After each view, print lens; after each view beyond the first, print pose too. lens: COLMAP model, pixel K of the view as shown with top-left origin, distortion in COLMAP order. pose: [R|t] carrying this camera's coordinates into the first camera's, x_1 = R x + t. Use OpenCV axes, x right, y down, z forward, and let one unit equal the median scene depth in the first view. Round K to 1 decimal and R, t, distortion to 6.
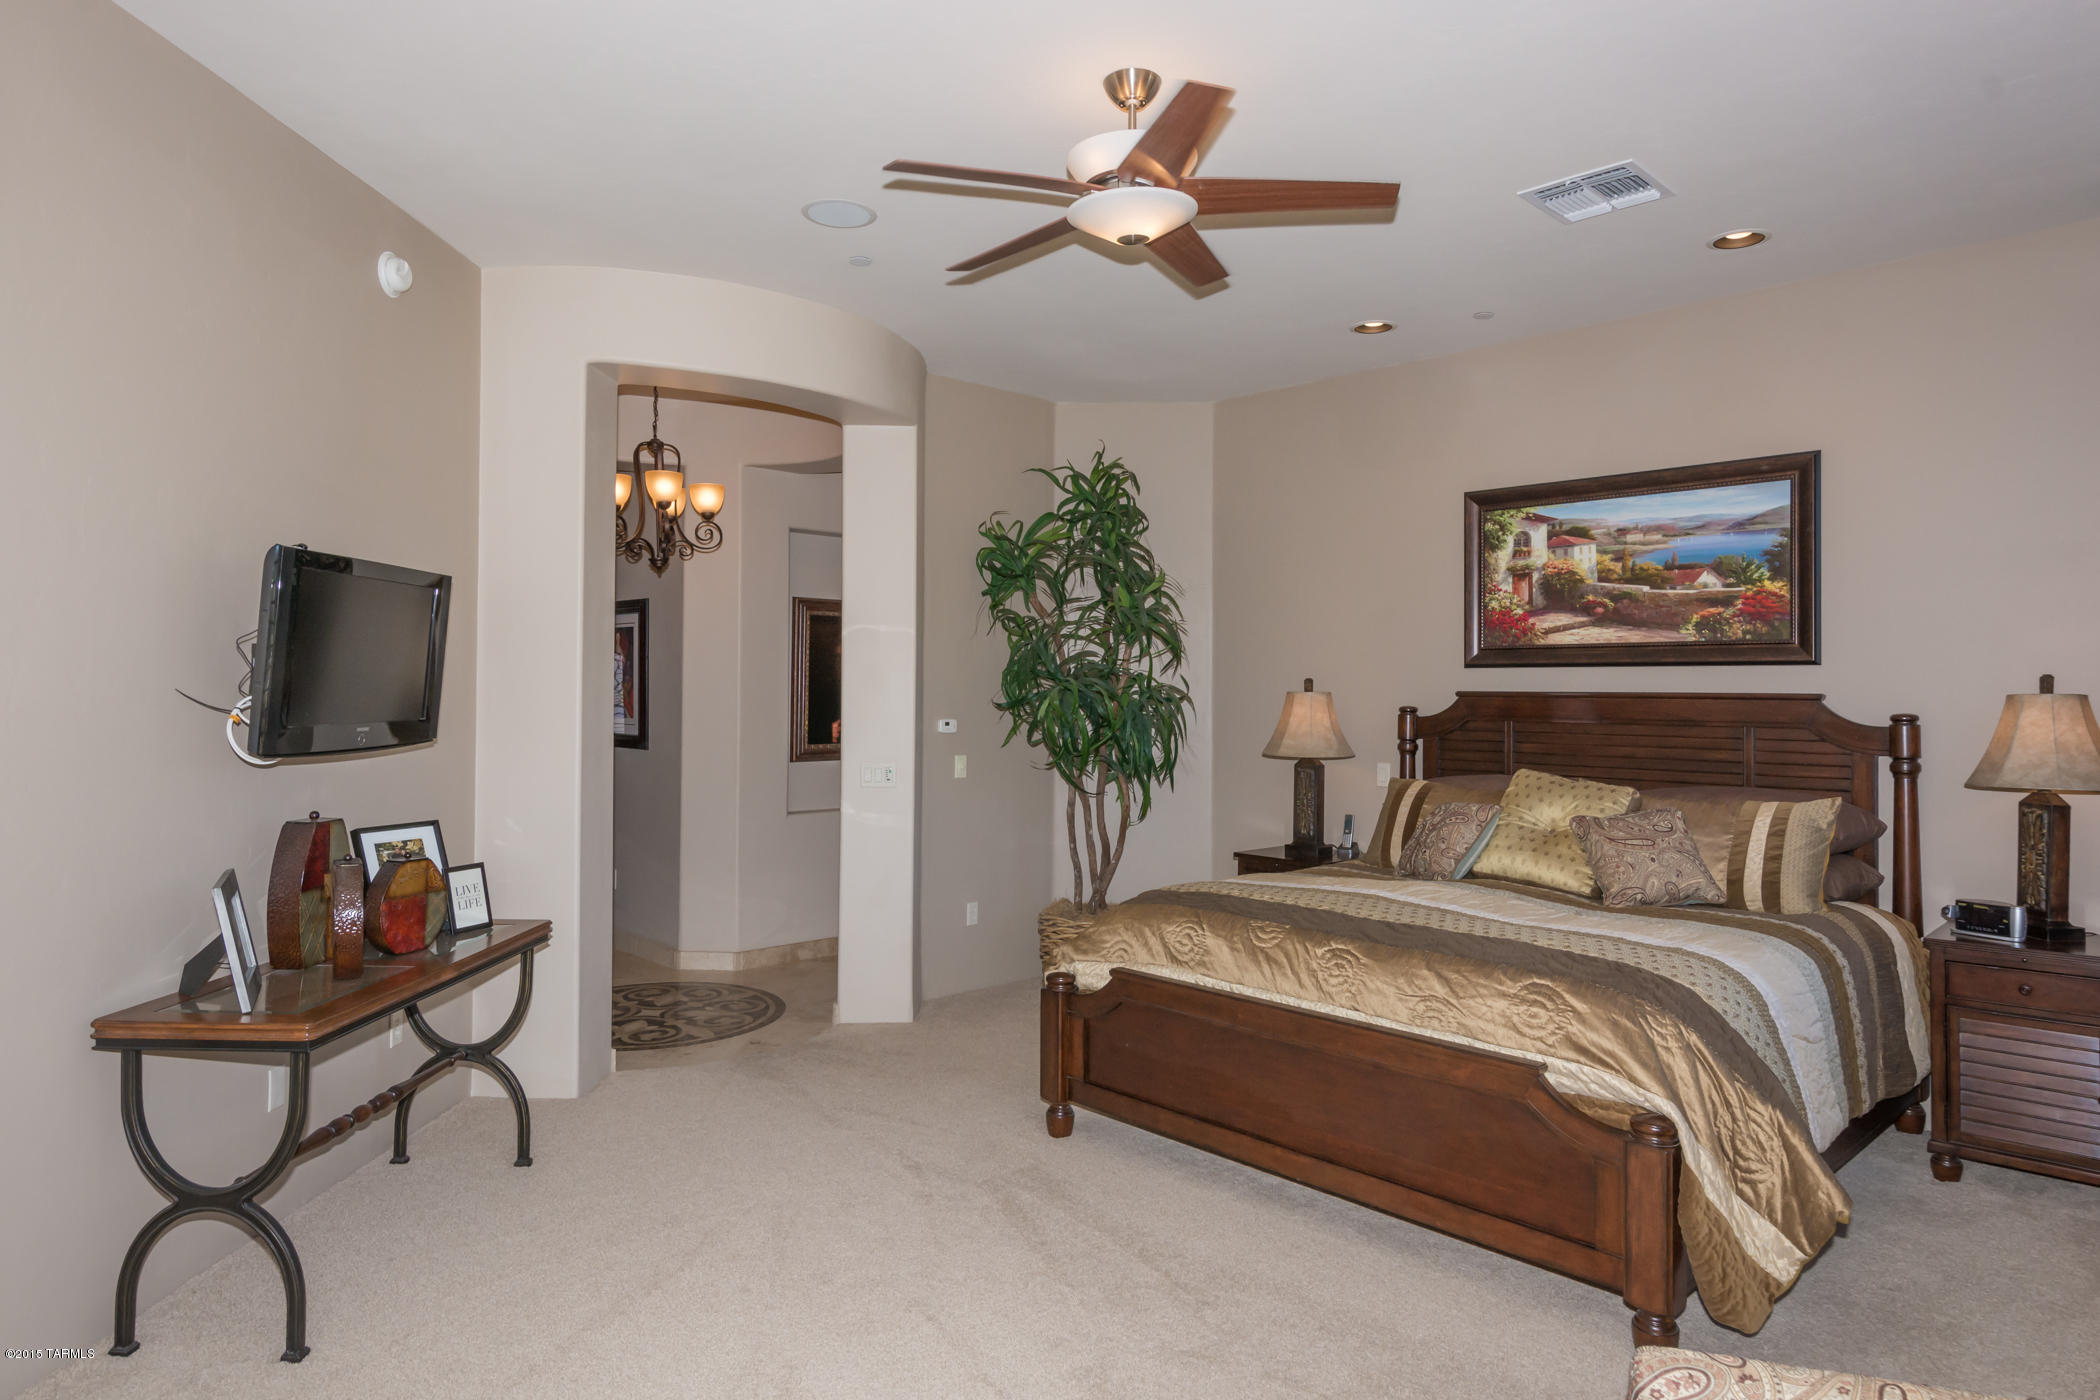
lens RADIAL K [[1262.5, 0, 1050.0], [0, 1262.5, 700.0], [0, 0, 1]] dist [0.000311, 0.000461]
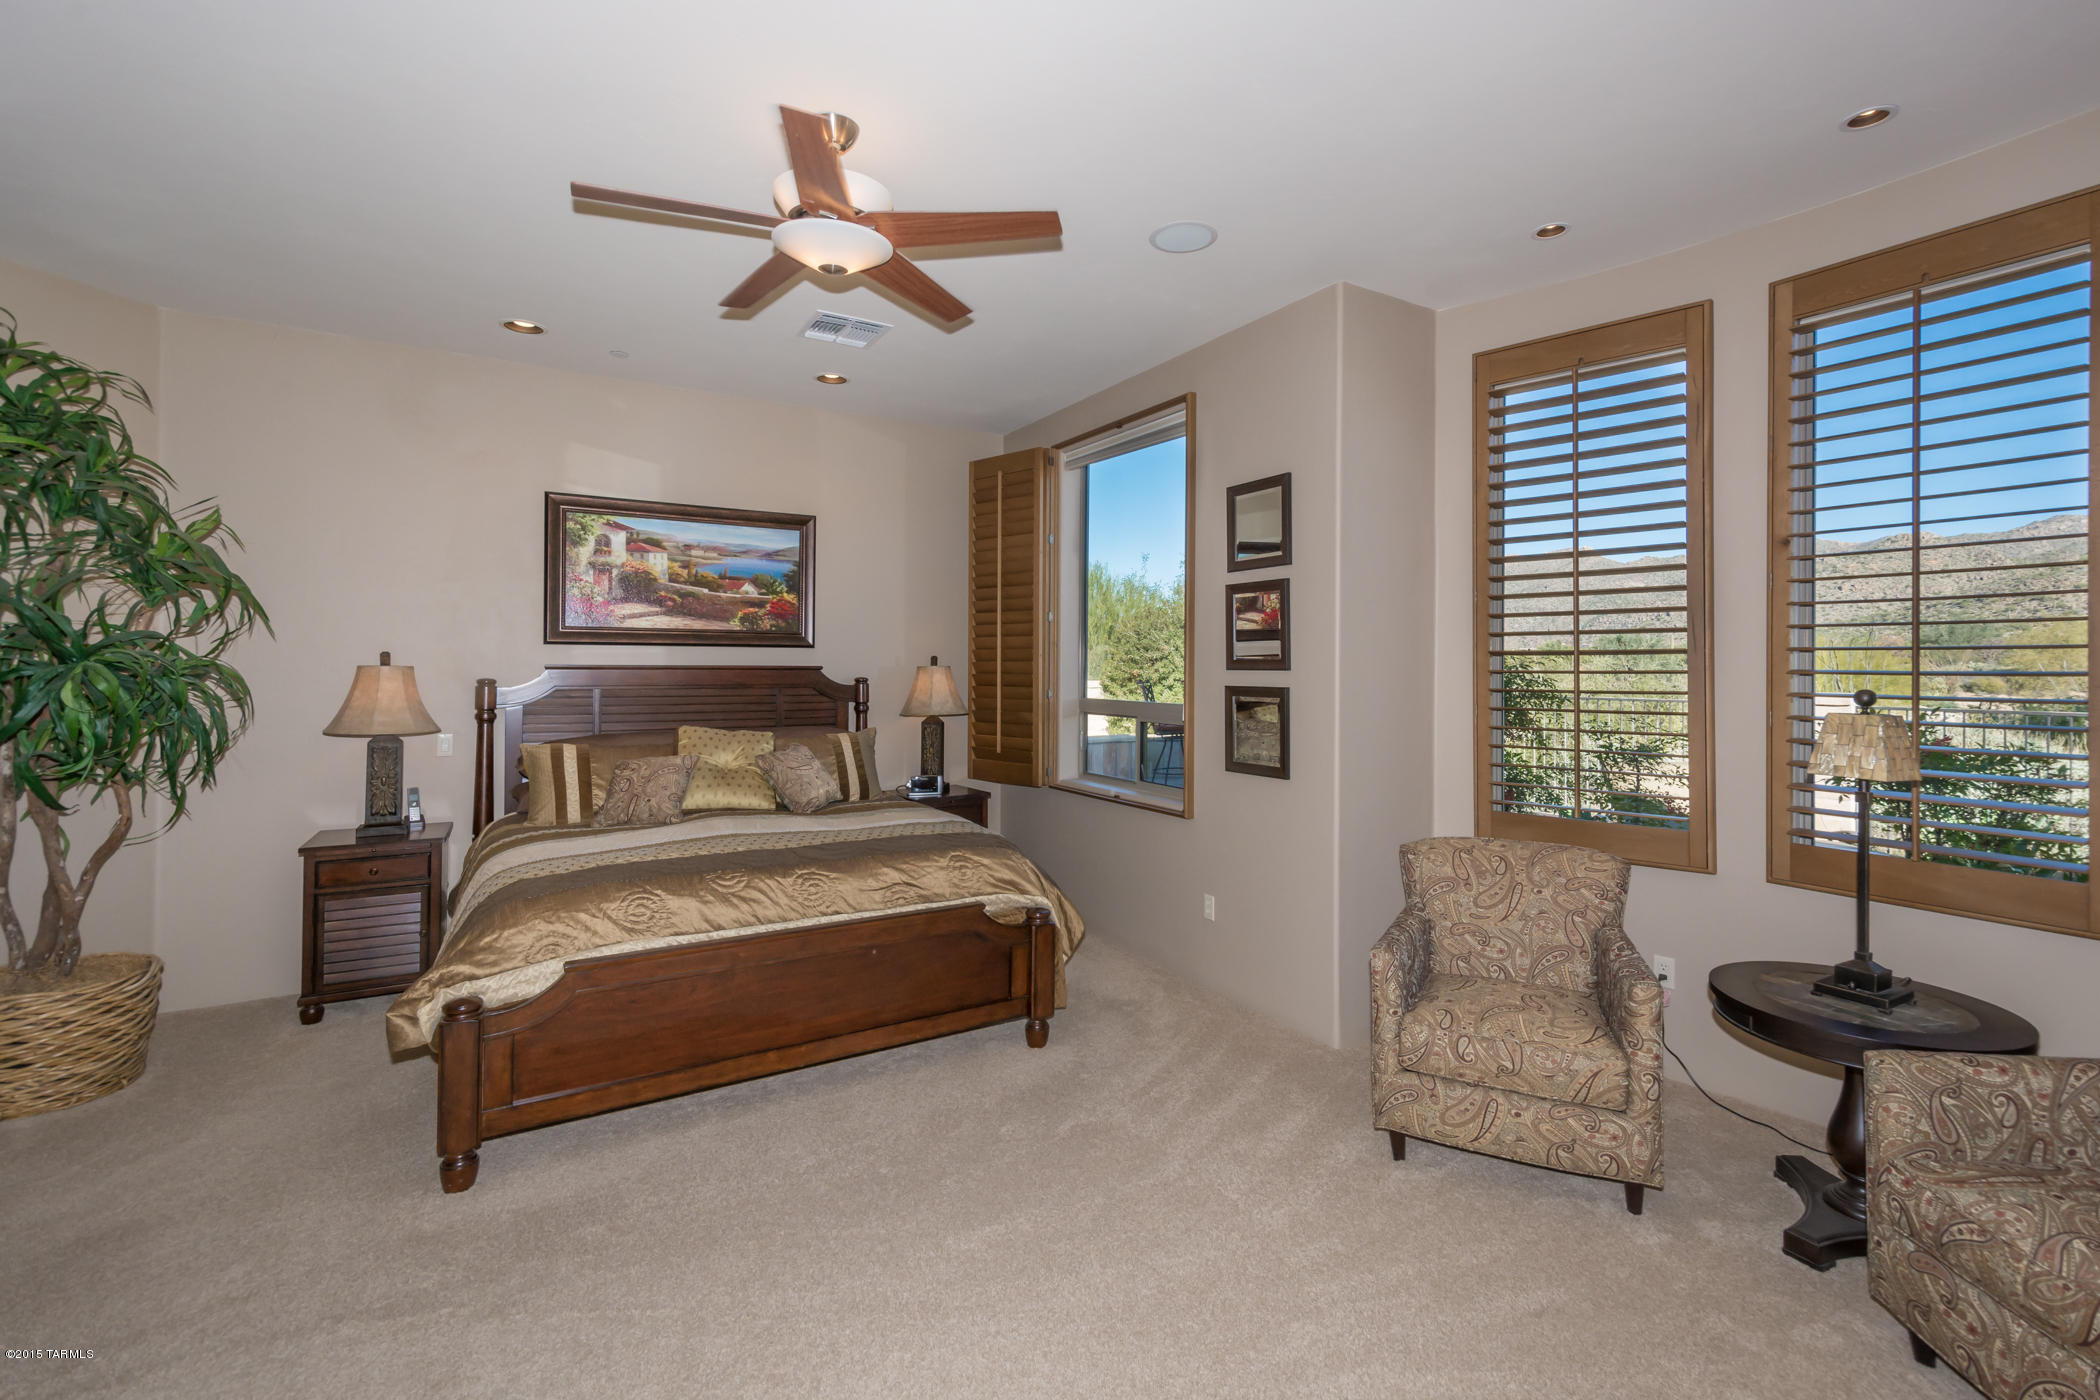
lens RADIAL K [[927.5, 0, 1082.0], [0, 927.5, 660.1], [0, 0, 1]] dist [0.001940, 0.000098]
pose [[0.189438, -0.000770, 0.981892, -0.441505], [0.003710, 0.999993, 0.000068, -0.010000], [-0.981886, 0.003630, 0.189440, 0.390098]]
